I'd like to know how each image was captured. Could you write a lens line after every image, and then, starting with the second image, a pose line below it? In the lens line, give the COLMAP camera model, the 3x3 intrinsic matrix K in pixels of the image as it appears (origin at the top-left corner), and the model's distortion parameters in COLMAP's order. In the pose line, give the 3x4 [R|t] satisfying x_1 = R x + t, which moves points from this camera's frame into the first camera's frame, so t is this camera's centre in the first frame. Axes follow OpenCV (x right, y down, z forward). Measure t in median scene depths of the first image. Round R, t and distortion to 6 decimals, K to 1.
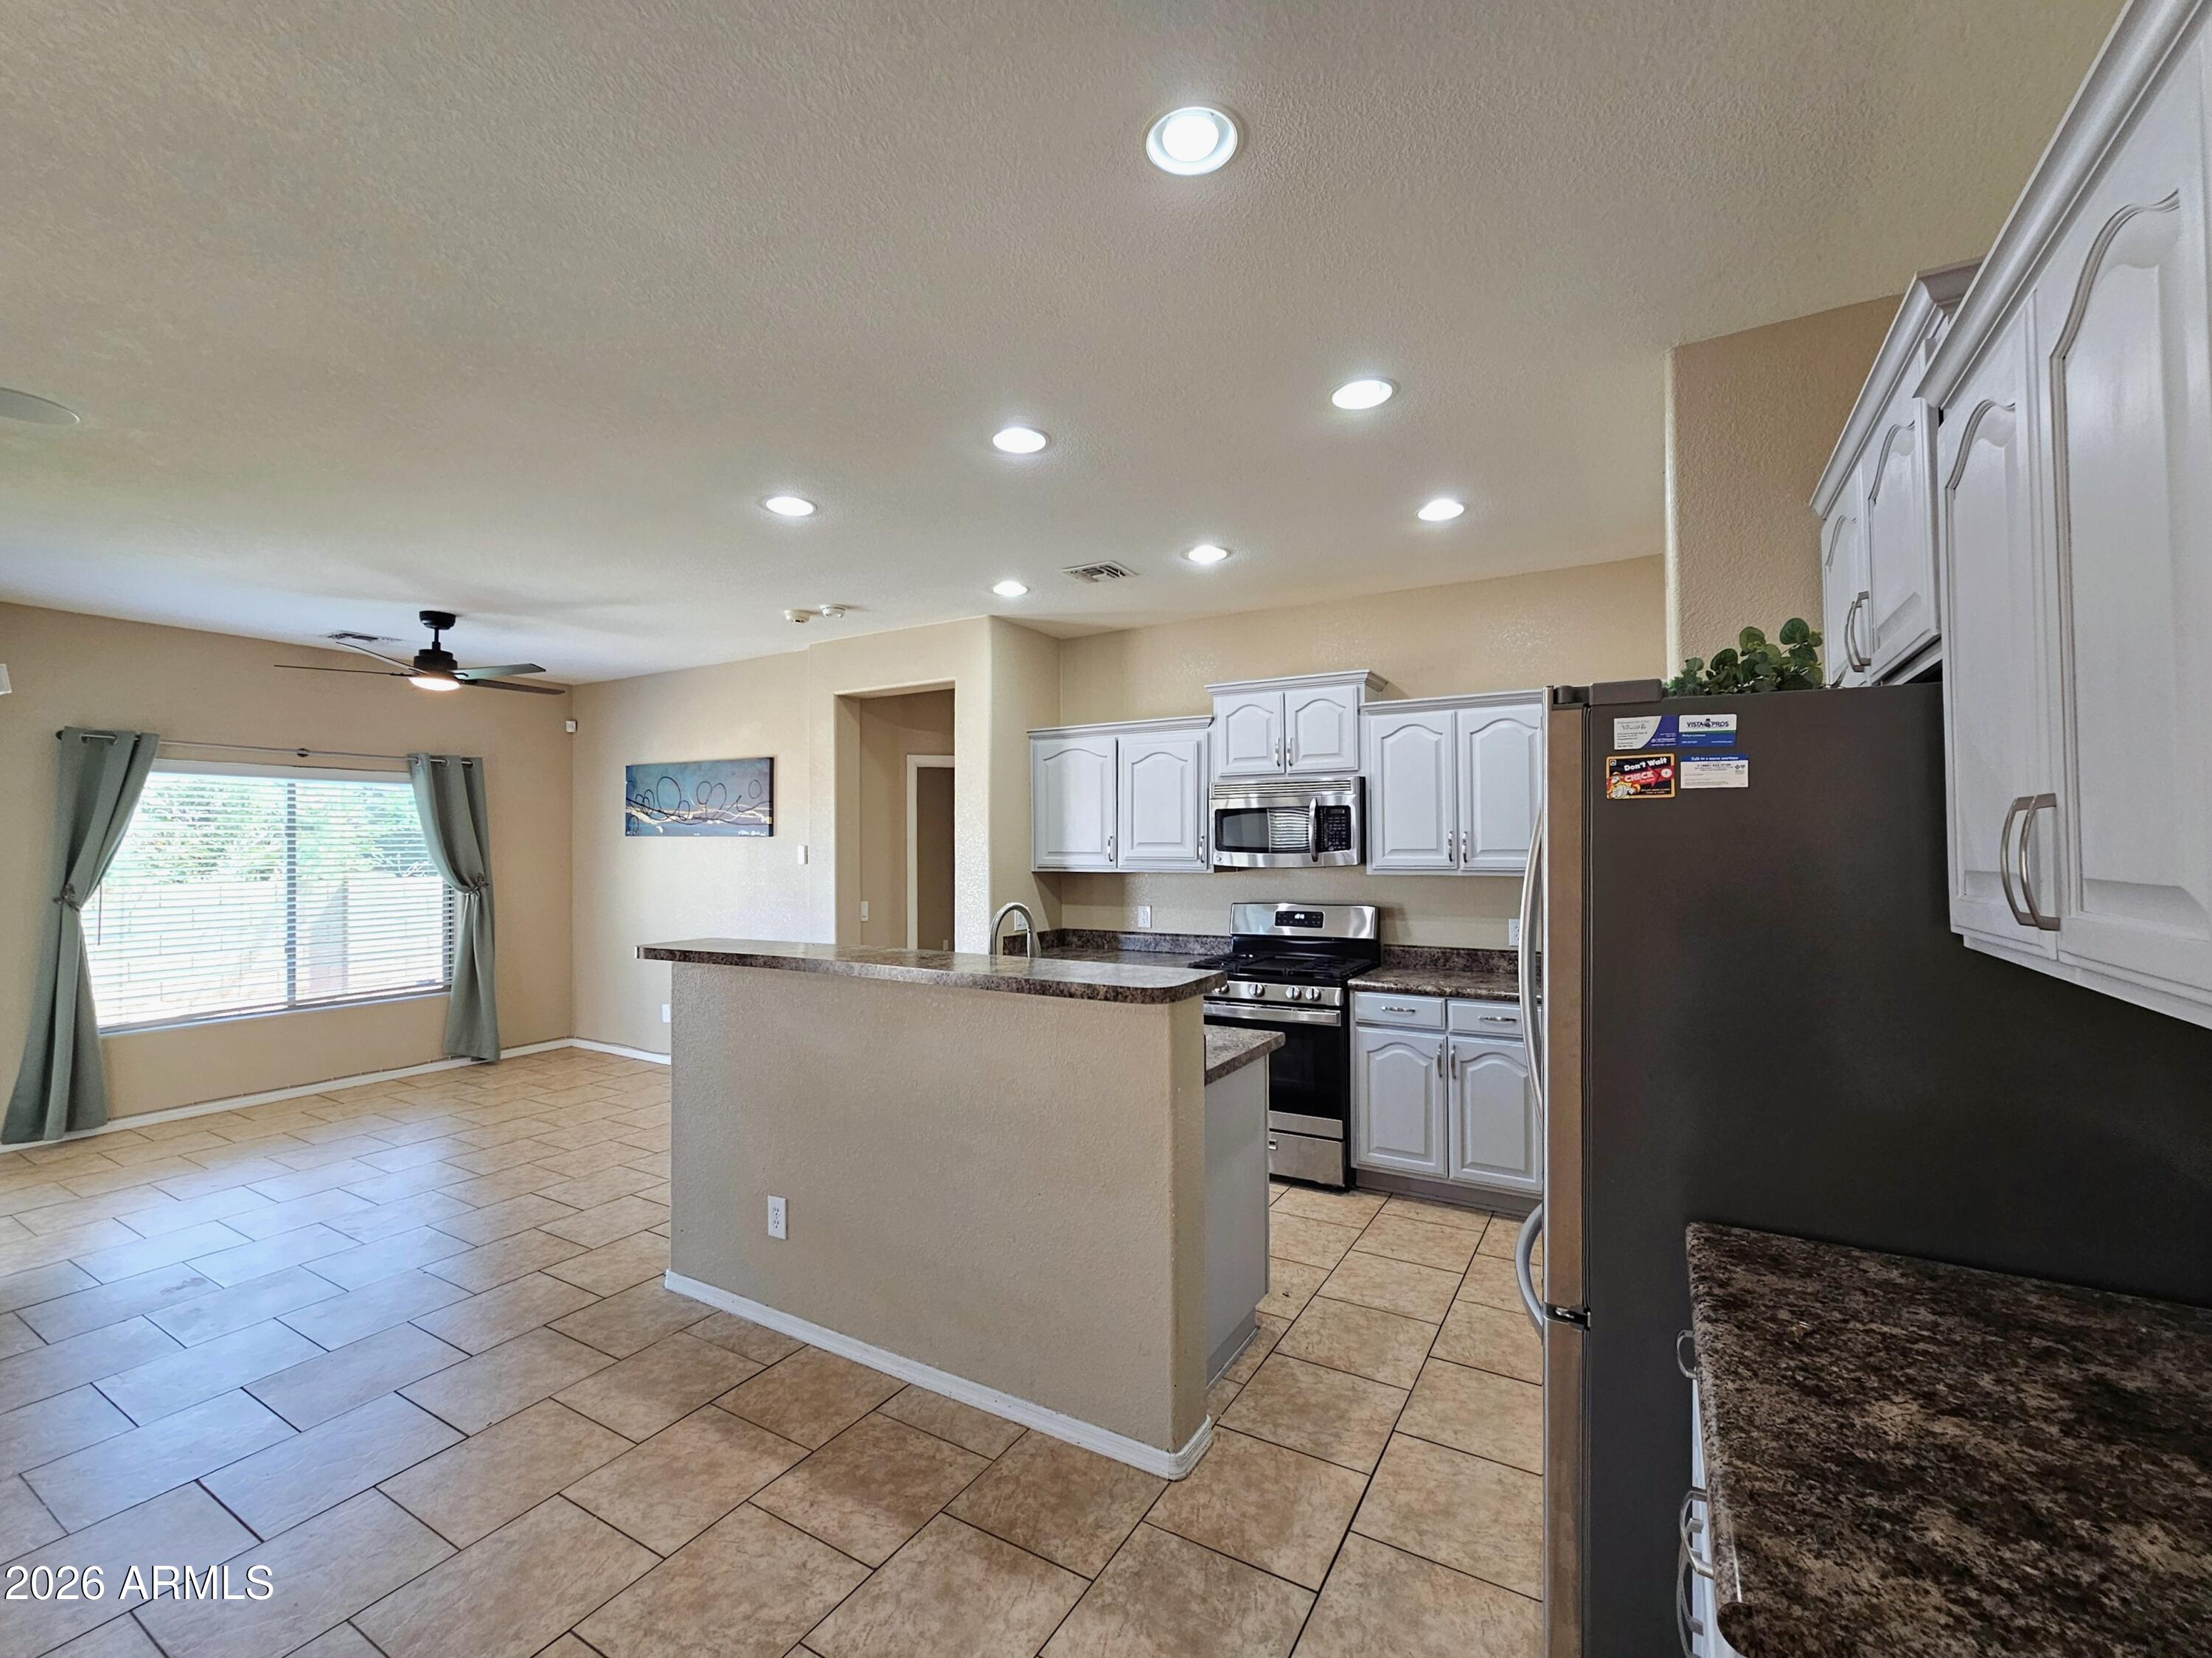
lens RADIAL K [[938.8, 0, 1106.0], [0, 938.8, 829.0], [0, 0, 1]] dist [-0.006401, 0.000037]
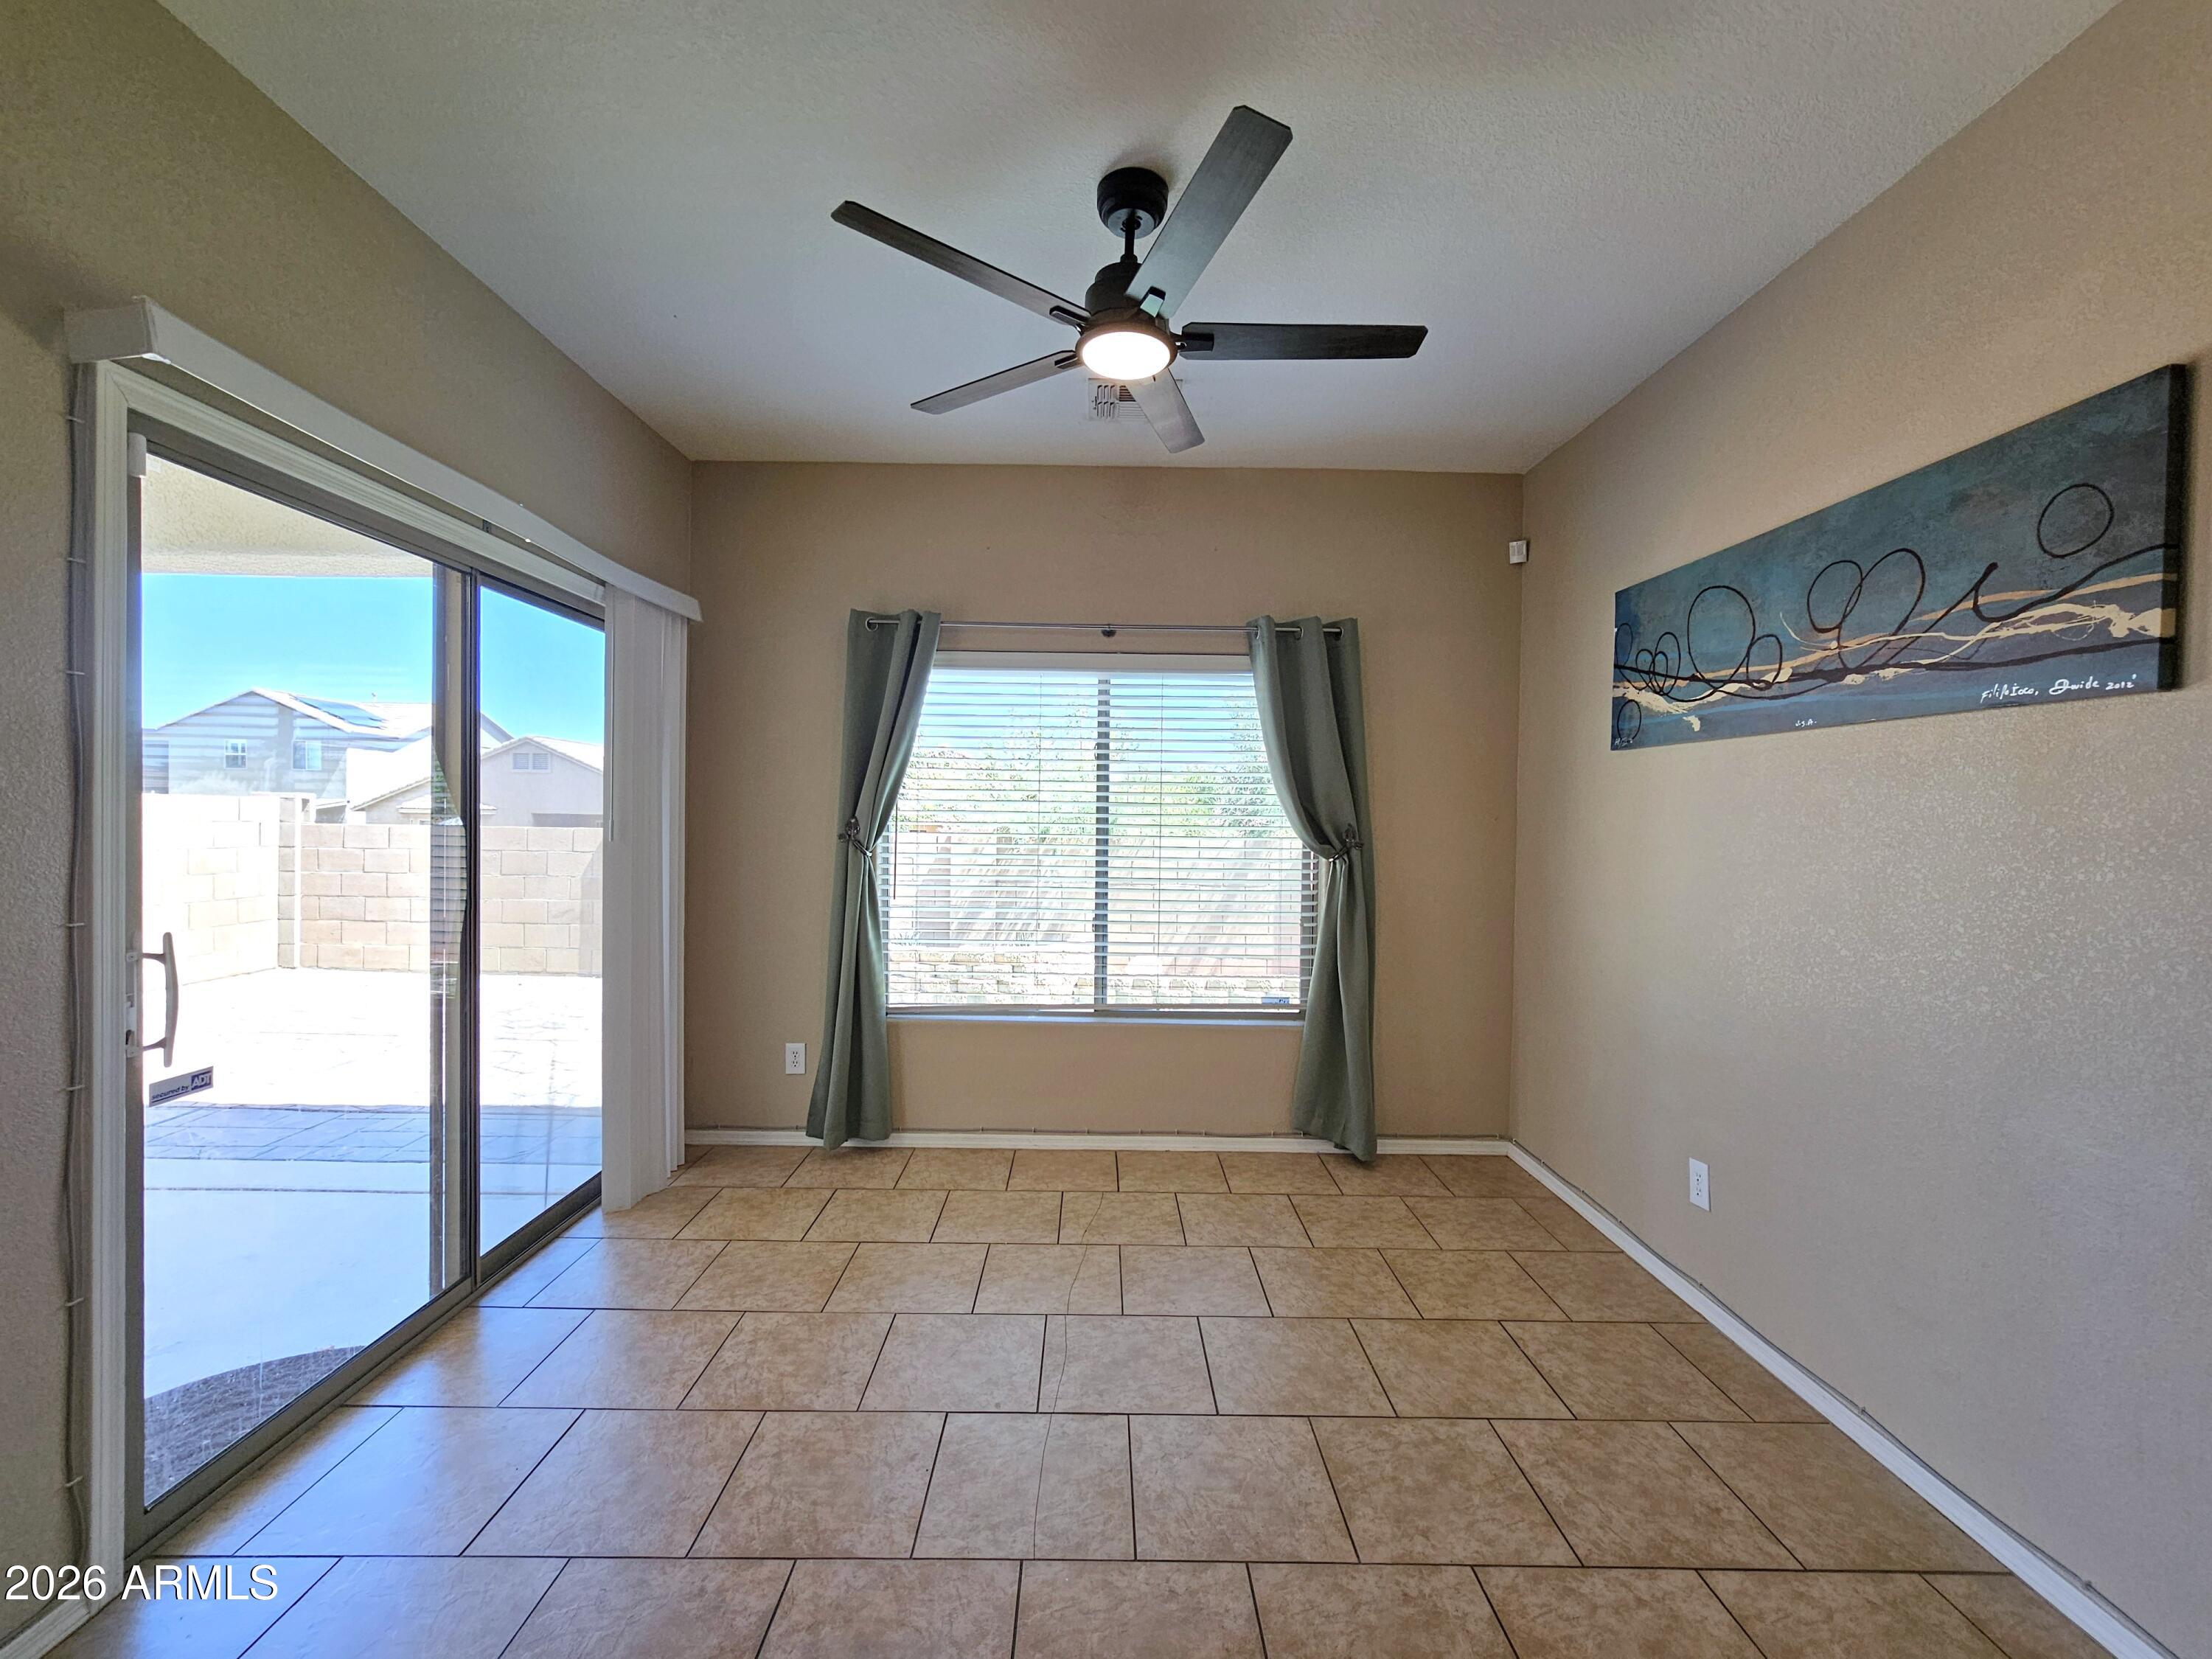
lens RADIAL K [[910.3, 0, 1101.7], [0, 910.3, 829.3], [0, 0, 1]] dist [-0.003715, -0.000062]
pose [[0.510836, 0.023365, -0.859360, -0.285655], [-0.003722, 0.999681, 0.024968, 0.038533], [0.859670, -0.009556, 0.510761, 0.617081]]
